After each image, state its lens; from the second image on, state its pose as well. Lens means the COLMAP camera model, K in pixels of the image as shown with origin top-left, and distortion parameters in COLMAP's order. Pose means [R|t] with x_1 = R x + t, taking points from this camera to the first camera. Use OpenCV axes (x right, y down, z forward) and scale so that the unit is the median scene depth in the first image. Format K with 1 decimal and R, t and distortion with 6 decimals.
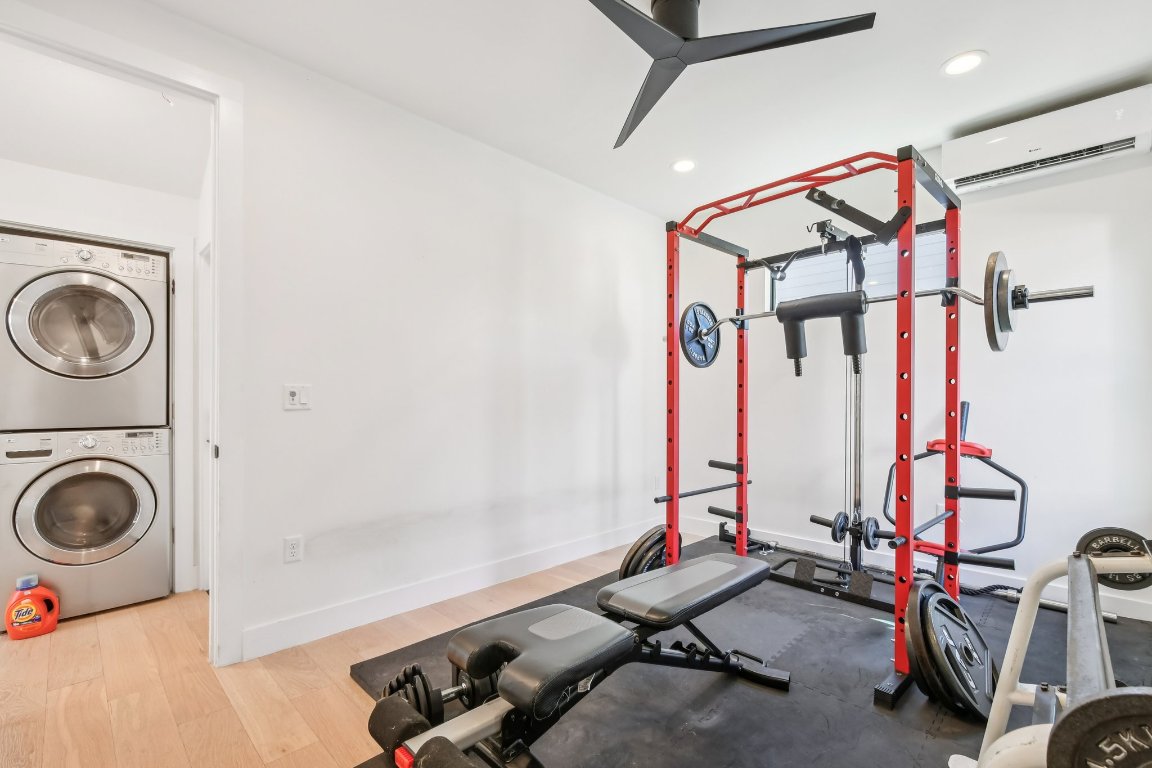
lens RADIAL K [[513.0, 0, 569.3], [0, 513.0, 402.3], [0, 0, 1]] dist [-0.000180, -0.004549]
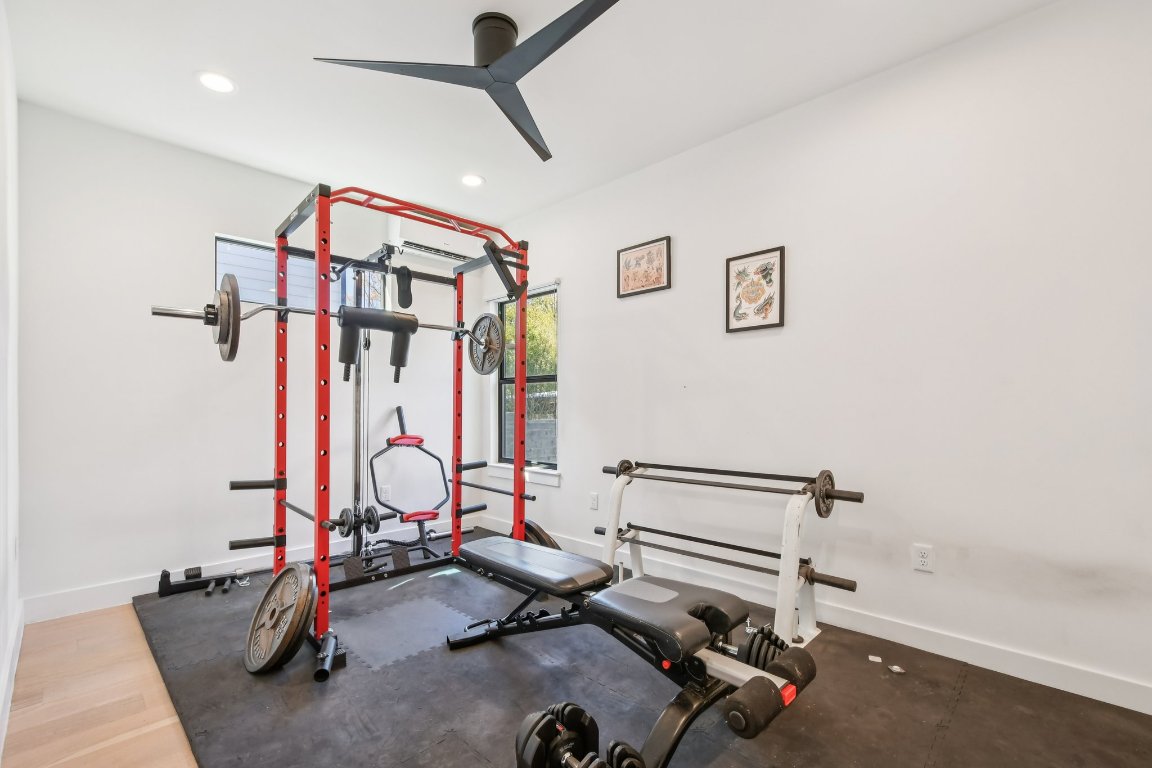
lens RADIAL K [[504.4, 0, 572.4], [0, 504.4, 409.8], [0, 0, 1]] dist [-0.000051, -0.000343]
pose [[-0.006870, -0.005778, 0.999960, -0.589636], [0.007359, 0.999956, 0.005828, 0.004201], [-0.999949, 0.007399, -0.006827, 0.587983]]
